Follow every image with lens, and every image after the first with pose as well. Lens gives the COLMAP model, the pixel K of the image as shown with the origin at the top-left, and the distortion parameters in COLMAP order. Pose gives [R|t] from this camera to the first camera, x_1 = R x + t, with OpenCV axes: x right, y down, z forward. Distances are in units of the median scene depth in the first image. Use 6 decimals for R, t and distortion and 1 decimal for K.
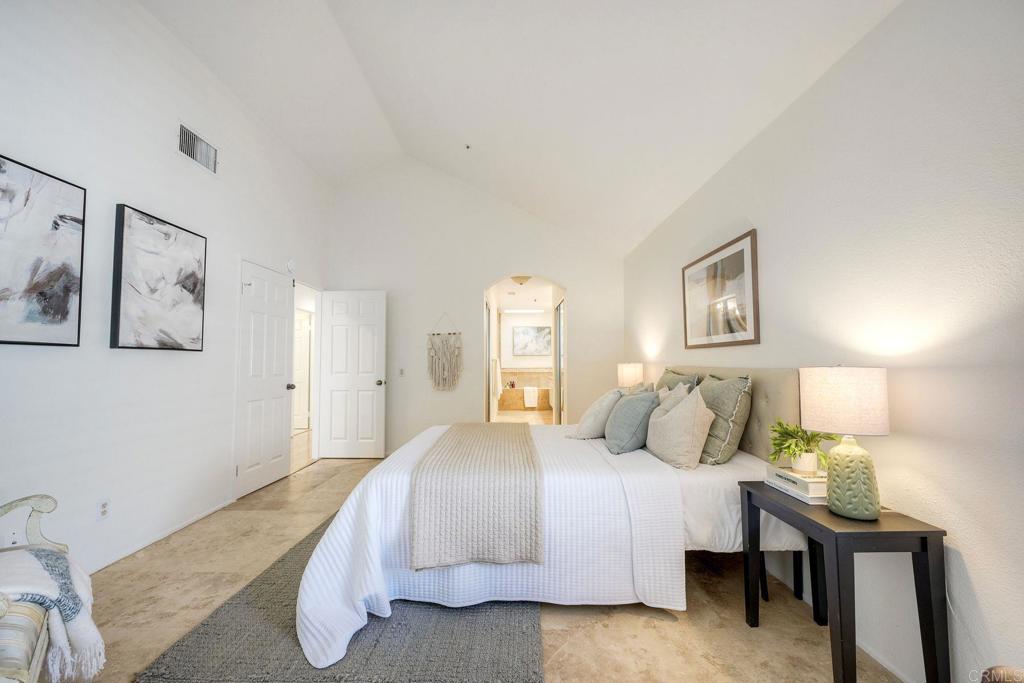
lens RADIAL K [[417.3, 0, 511.1], [0, 417.3, 339.6], [0, 0, 1]] dist [-0.001528, -0.000417]
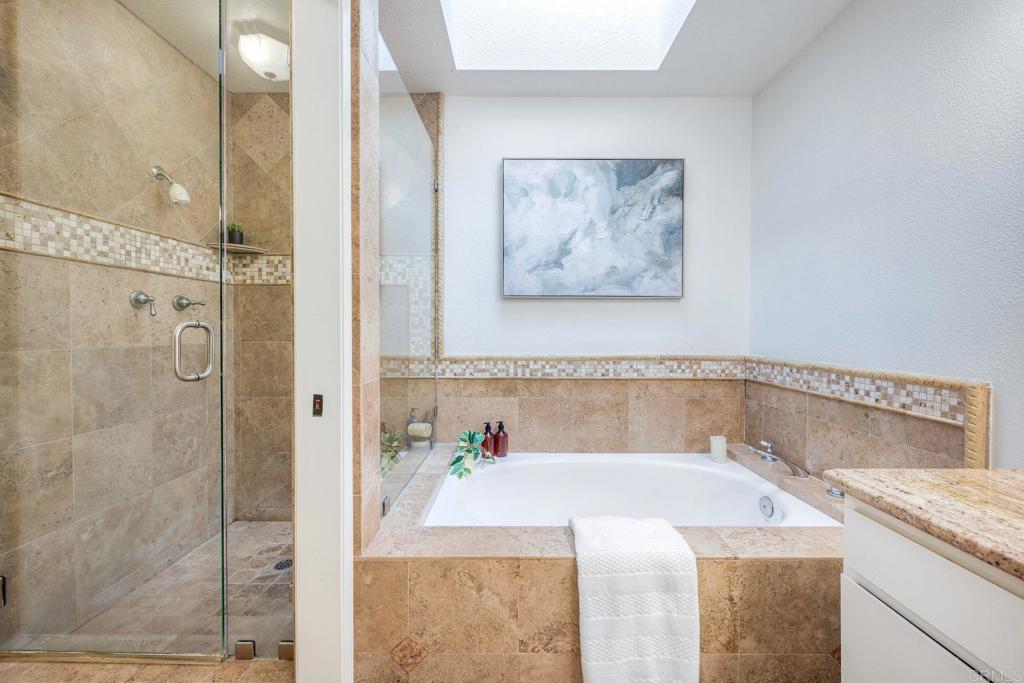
lens RADIAL K [[417.3, 0, 509.1], [0, 417.3, 337.0], [0, 0, 1]] dist [-0.001528, -0.000417]
pose [[0.999950, 0.003528, -0.009367, 0.011110], [-0.002951, 0.998135, 0.060968, 0.044857], [0.009565, -0.060938, 0.998096, 0.790545]]
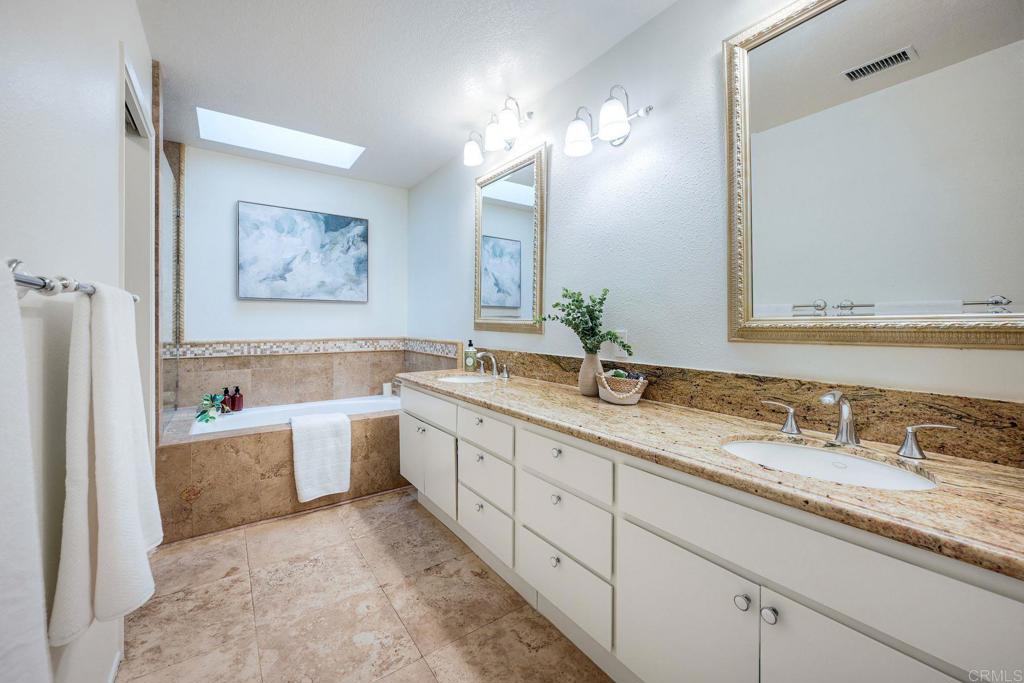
lens RADIAL K [[417.3, 0, 514.8], [0, 417.3, 322.8], [0, 0, 1]] dist [-0.001528, -0.000417]
pose [[0.818626, 0.003021, 0.574319, -0.003257], [-0.028507, 0.998967, 0.035380, 0.038811], [-0.573619, -0.045335, 0.817867, 0.646111]]
